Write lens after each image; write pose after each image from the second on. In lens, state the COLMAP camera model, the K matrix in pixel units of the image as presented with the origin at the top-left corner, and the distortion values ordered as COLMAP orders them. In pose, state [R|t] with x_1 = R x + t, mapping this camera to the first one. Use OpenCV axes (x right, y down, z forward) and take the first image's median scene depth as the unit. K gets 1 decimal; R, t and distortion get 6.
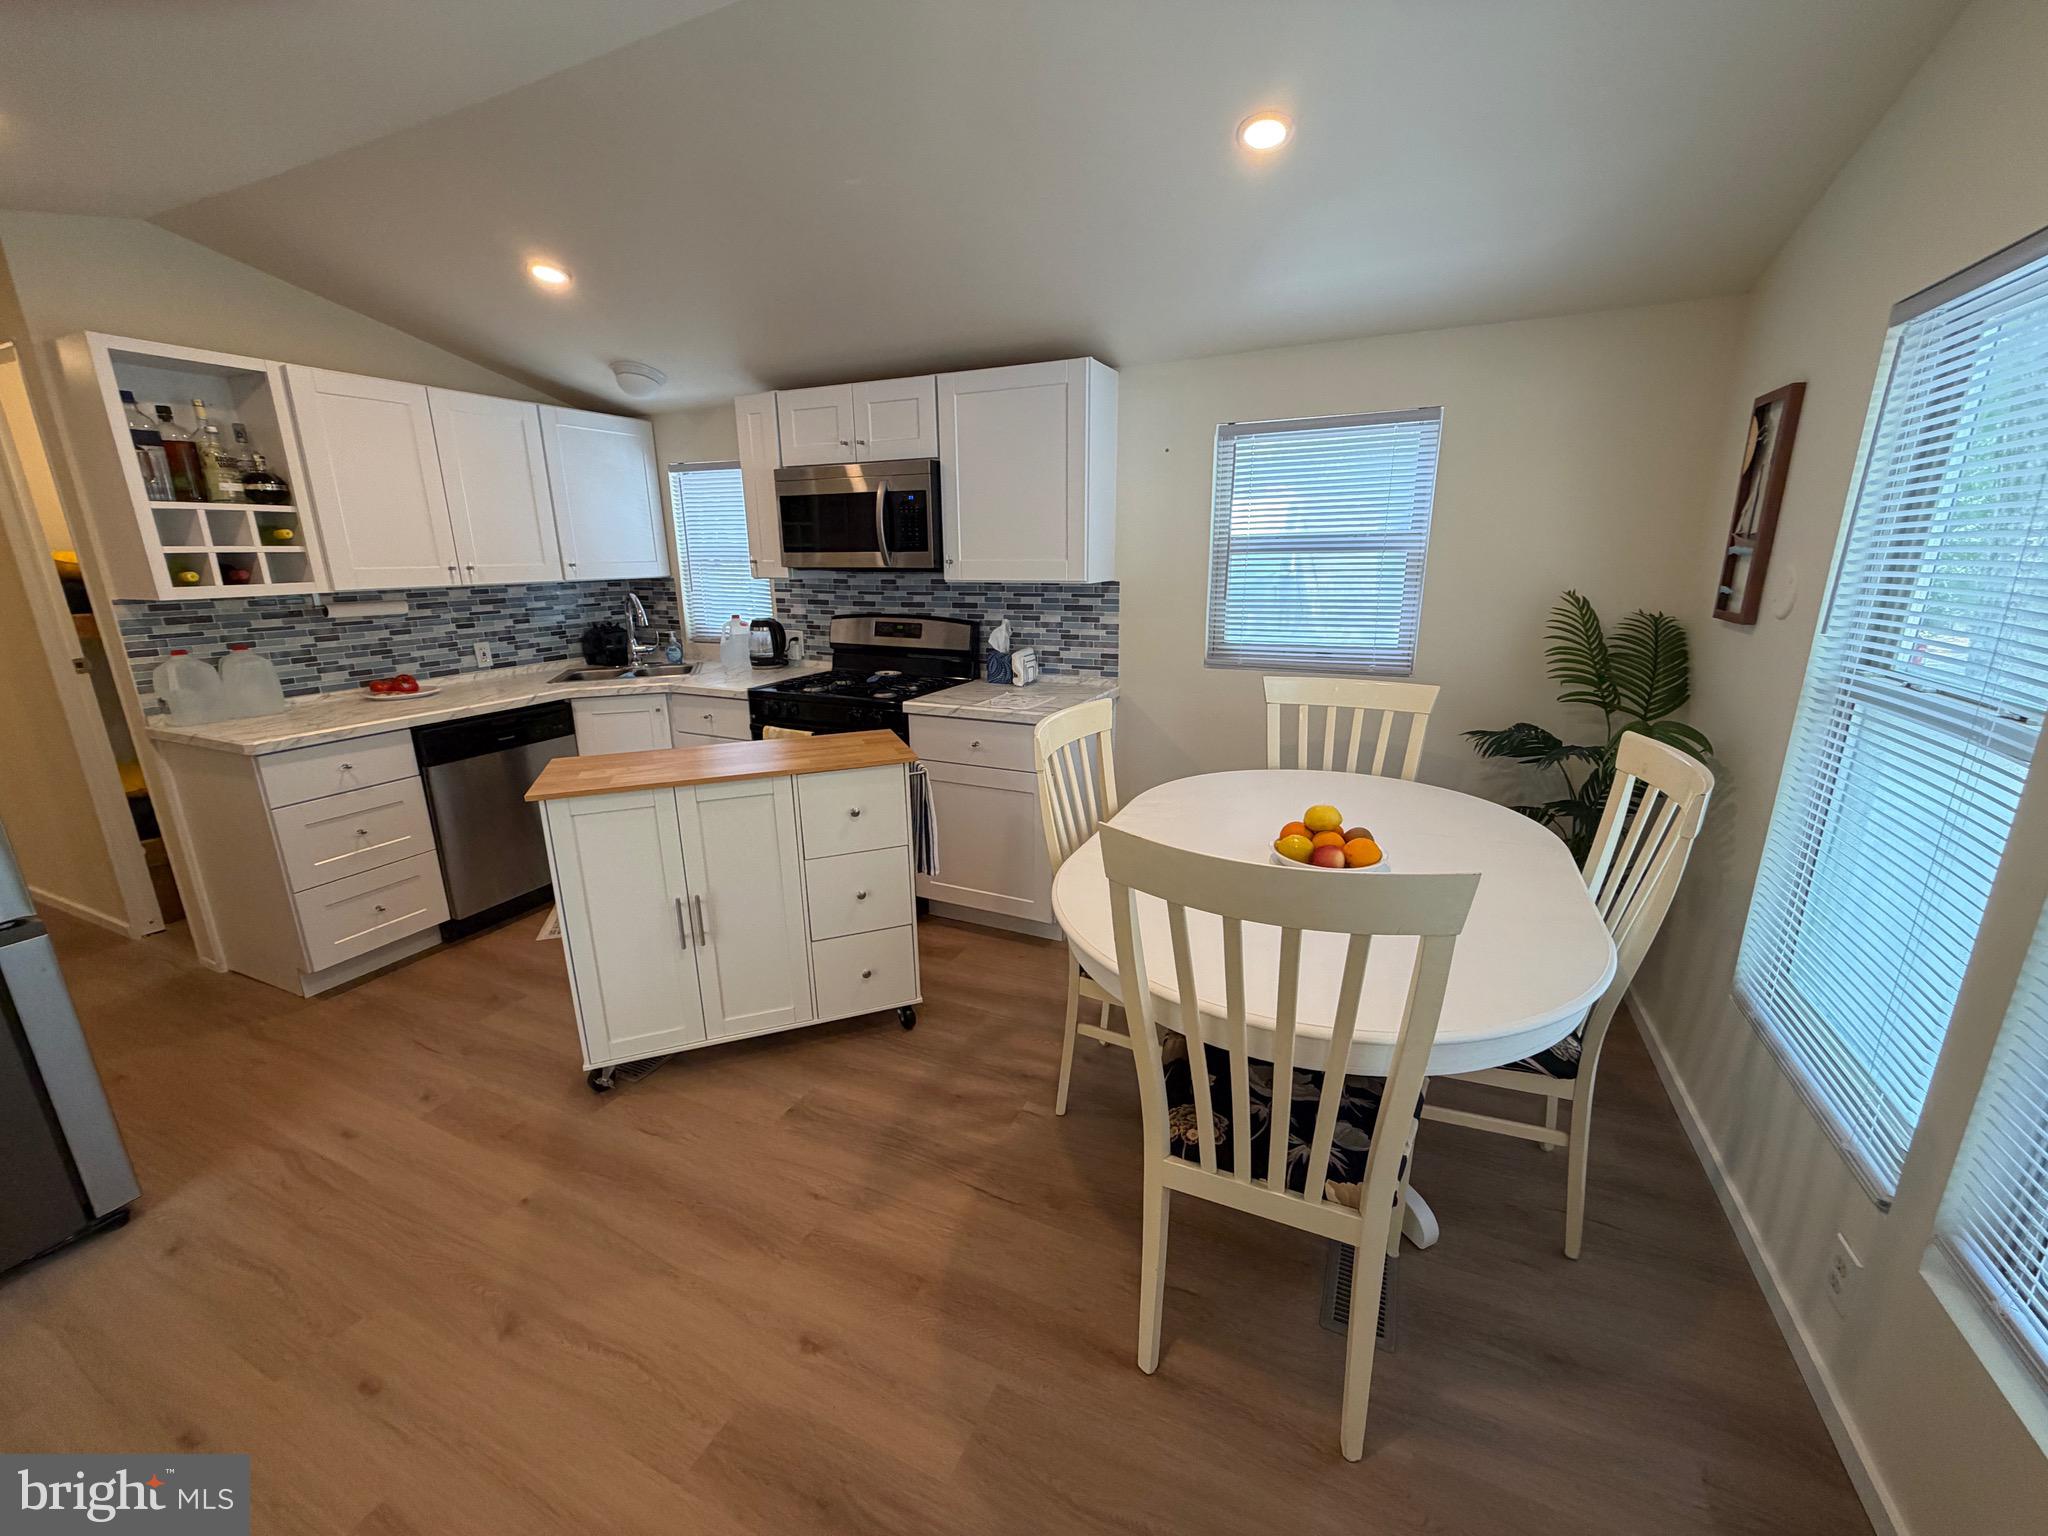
lens RADIAL K [[817.6, 0, 1020.5], [0, 817.6, 769.0], [0, 0, 1]] dist [0.001341, 0.000583]
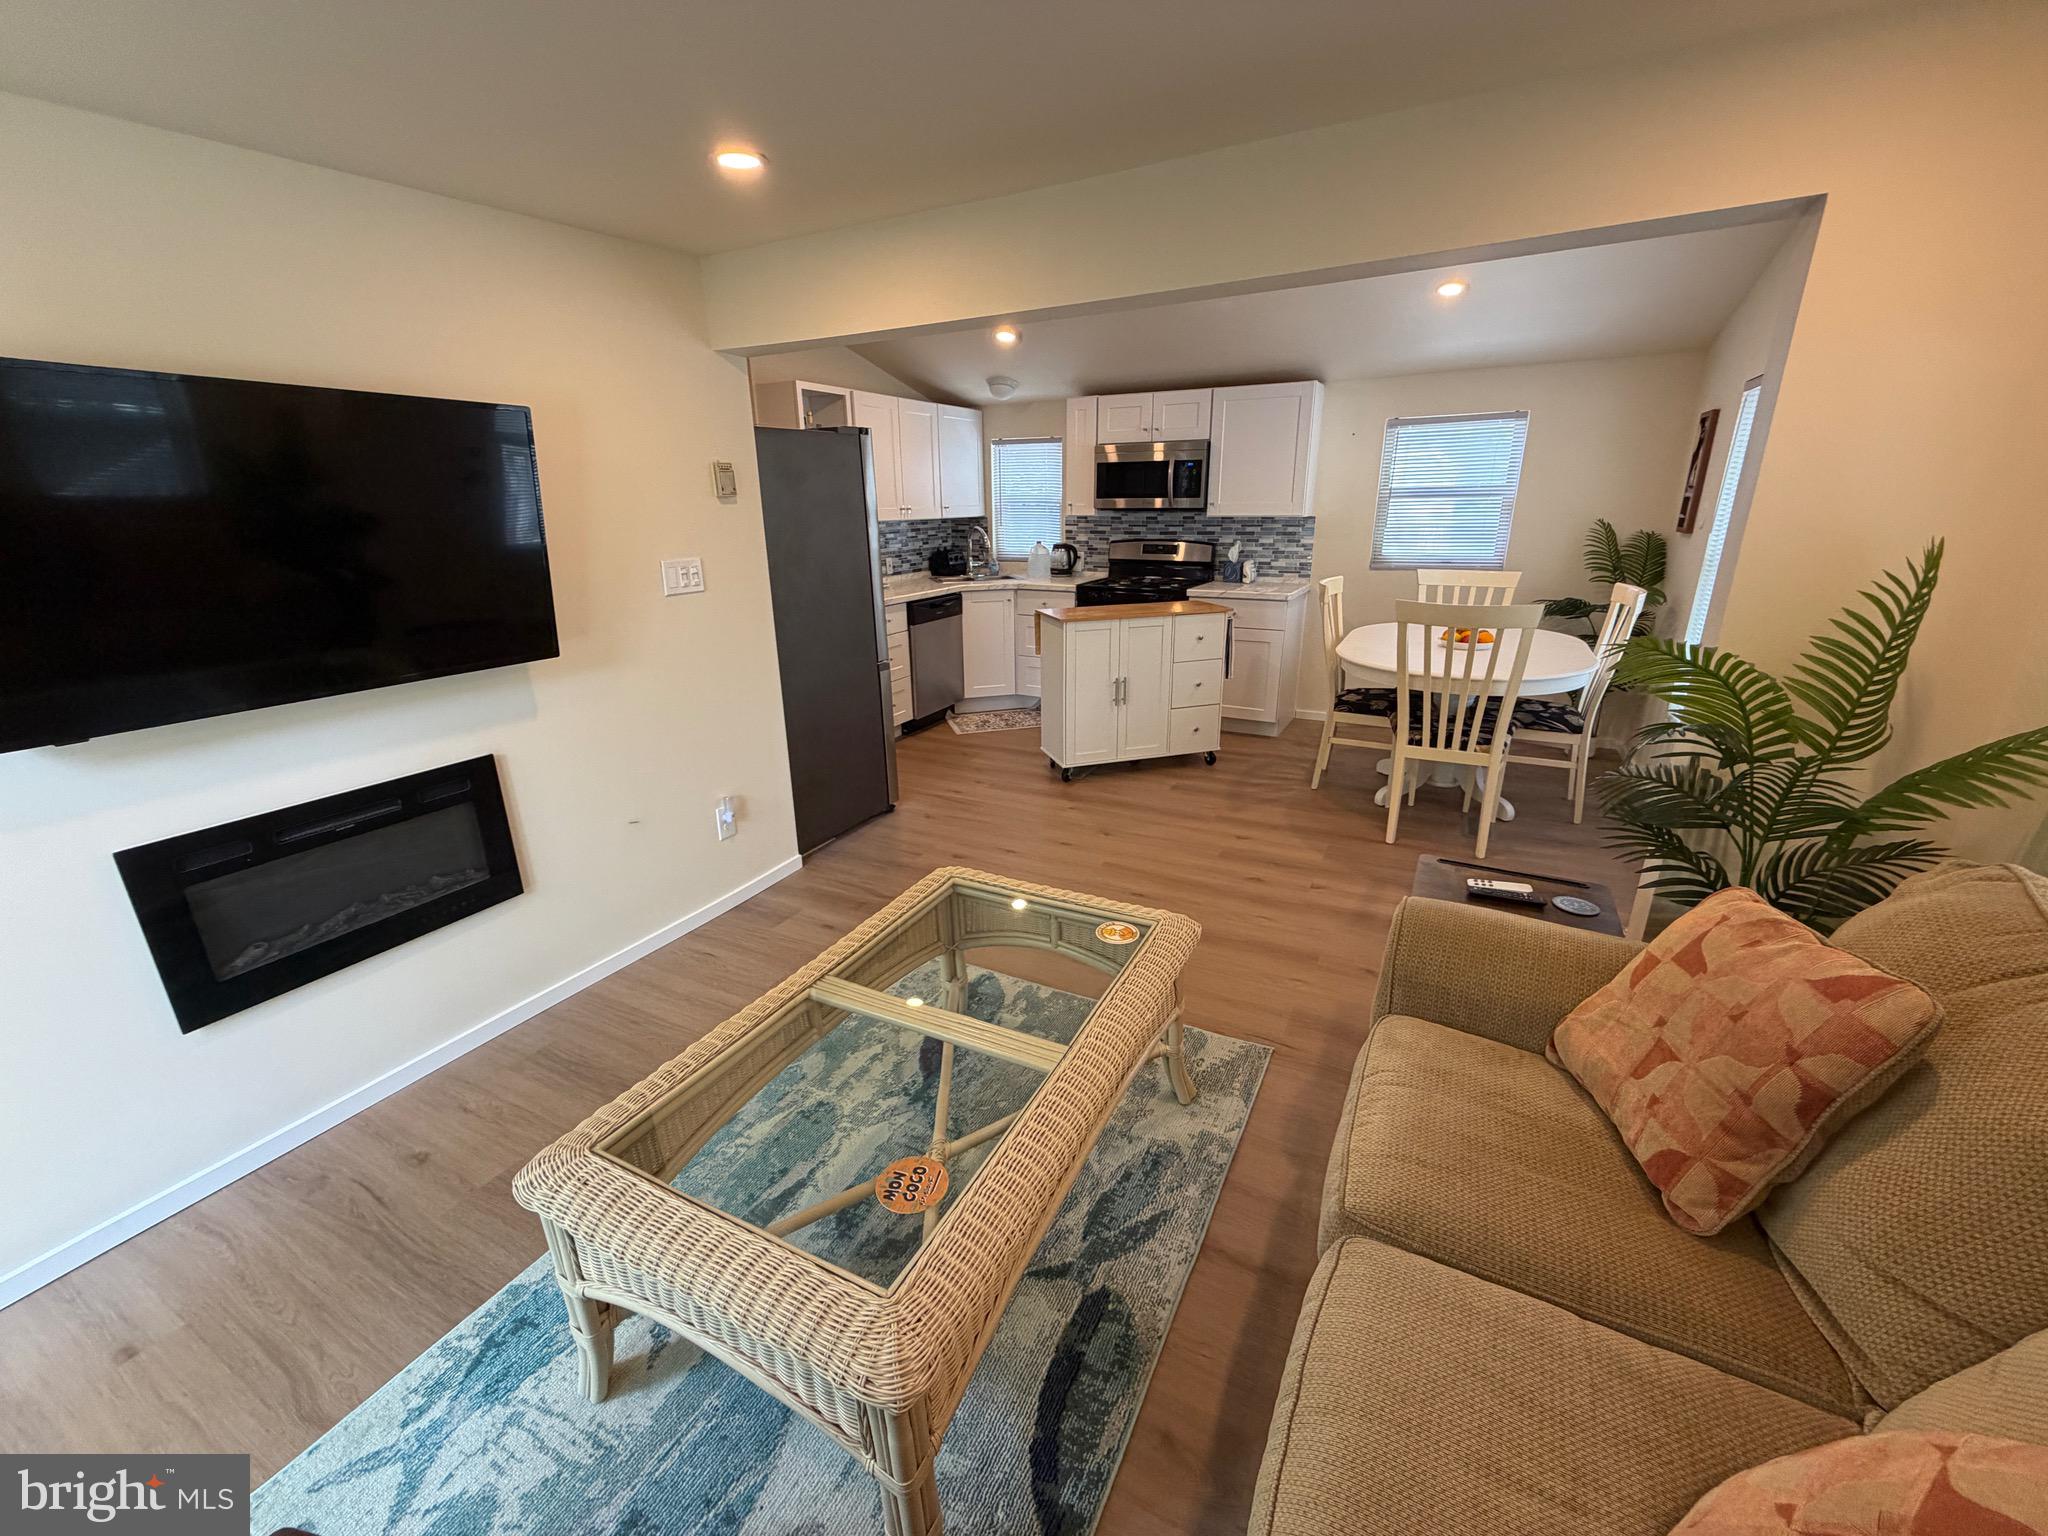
lens RADIAL K [[817.6, 0, 1020.5], [0, 817.6, 769.0], [0, 0, 1]] dist [0.001341, 0.000583]
pose [[0.998803, 0.013050, -0.047140, -0.372800], [-0.010365, 0.998334, 0.056759, 0.179235], [0.047802, -0.056202, 0.997274, -0.651639]]
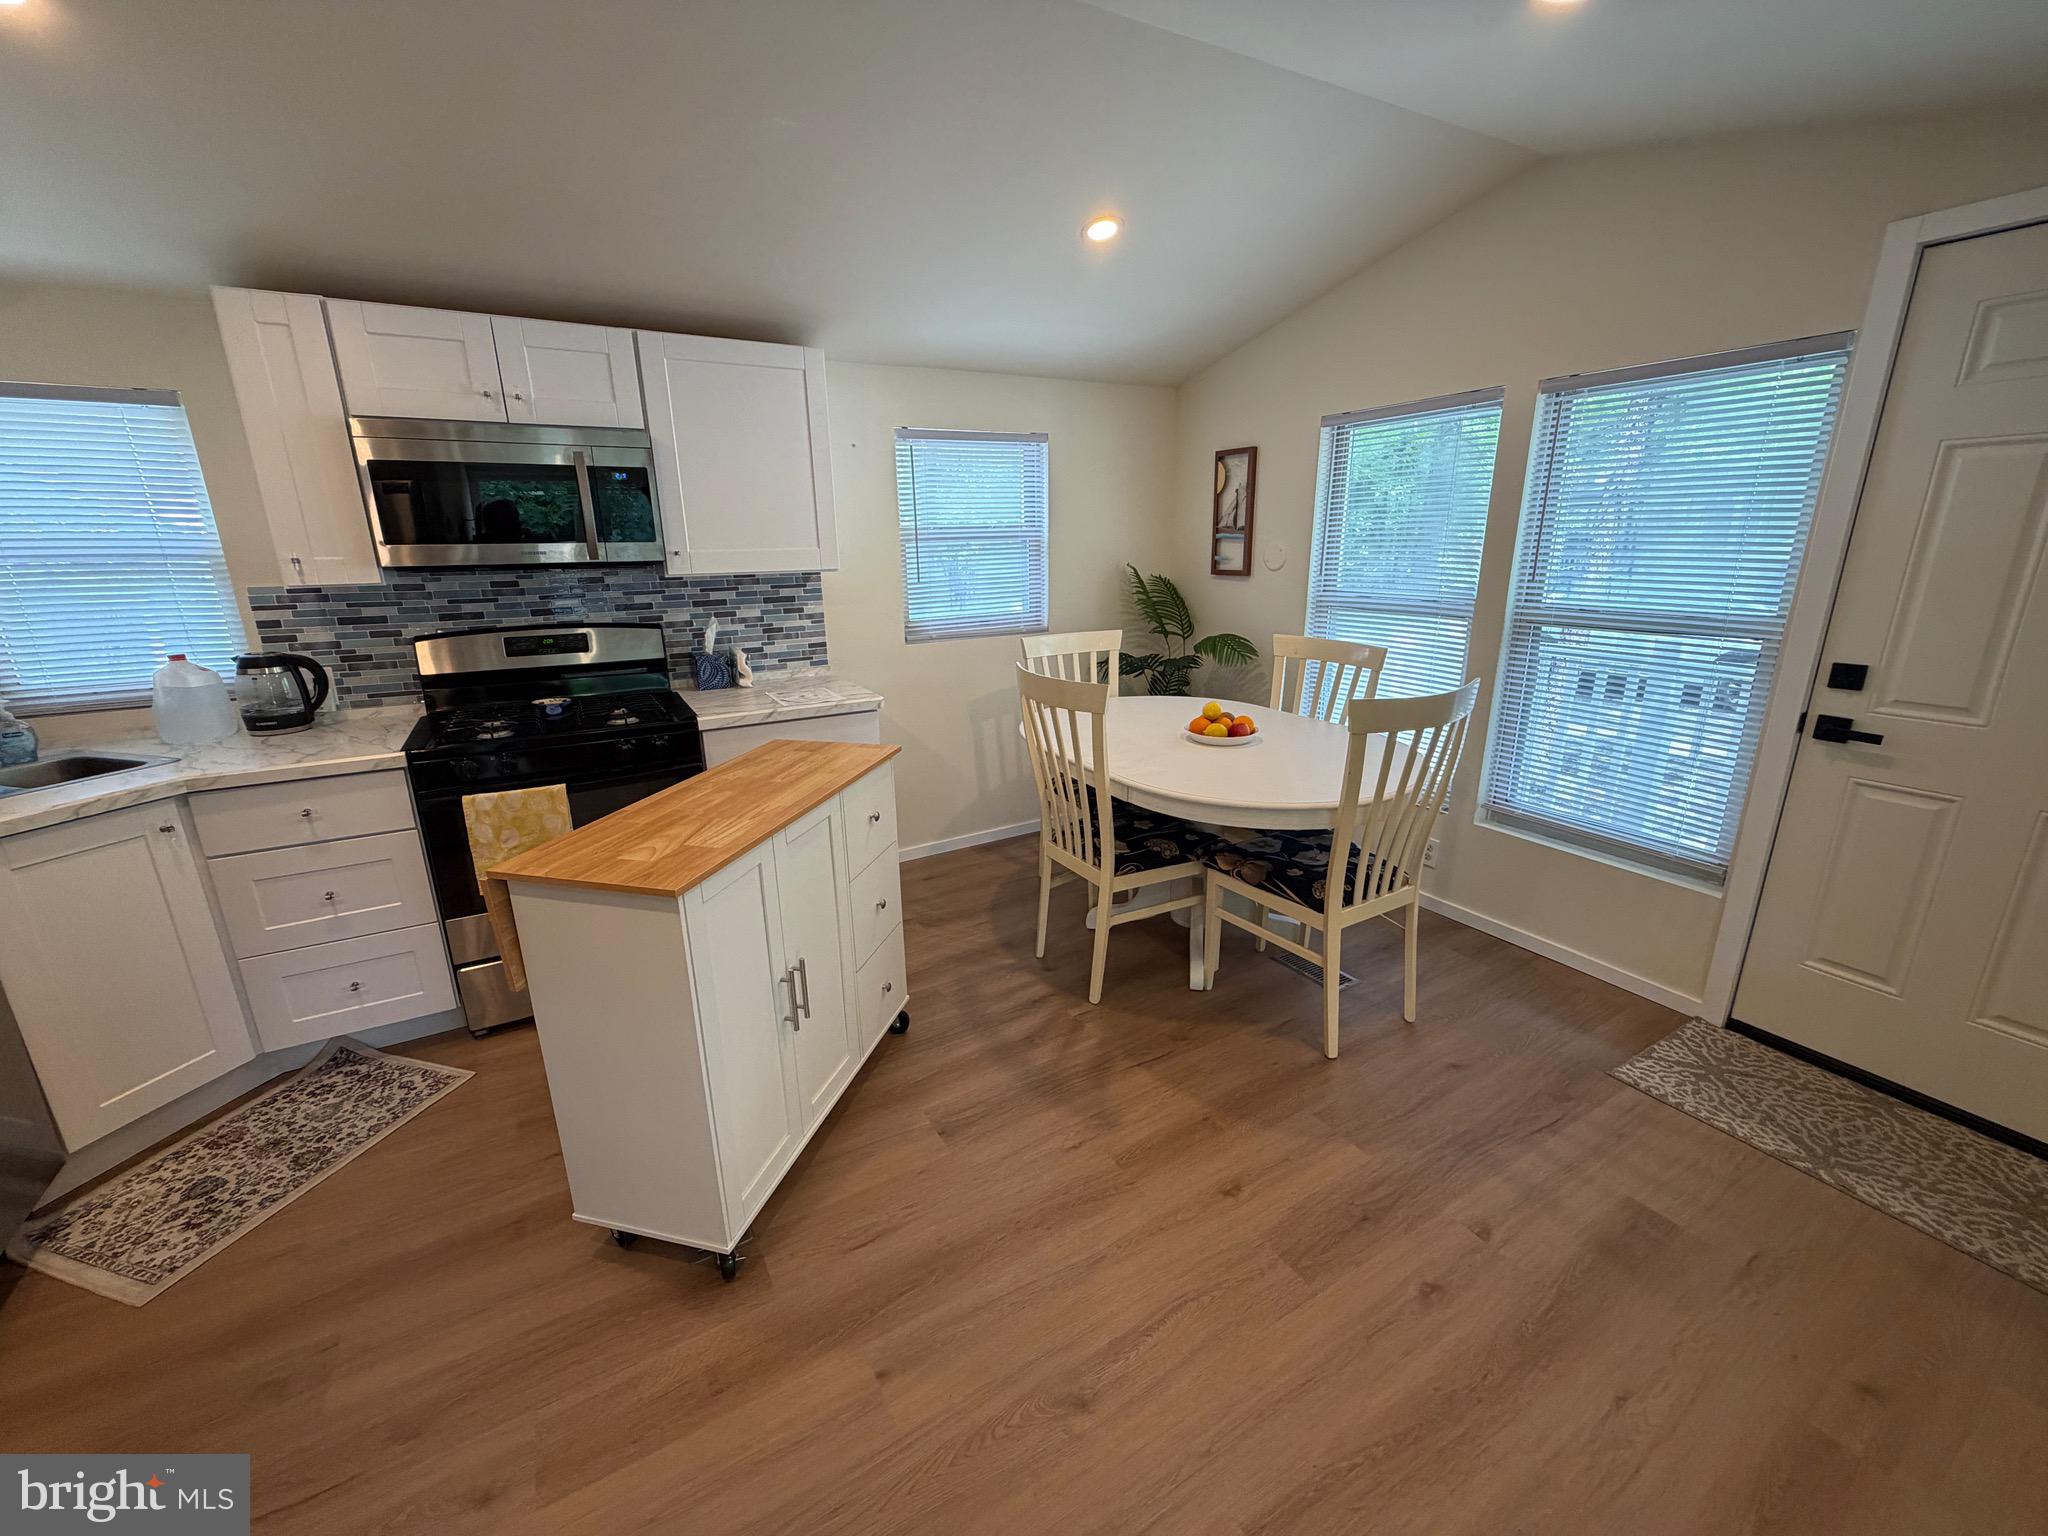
lens RADIAL K [[817.6, 0, 1020.5], [0, 817.6, 769.0], [0, 0, 1]] dist [0.001341, 0.000583]
pose [[0.570042, -0.224187, 0.790438, -0.592389], [0.223377, 0.968103, 0.113485, -0.049242], [-0.790667, 0.111874, 0.601938, 0.214954]]
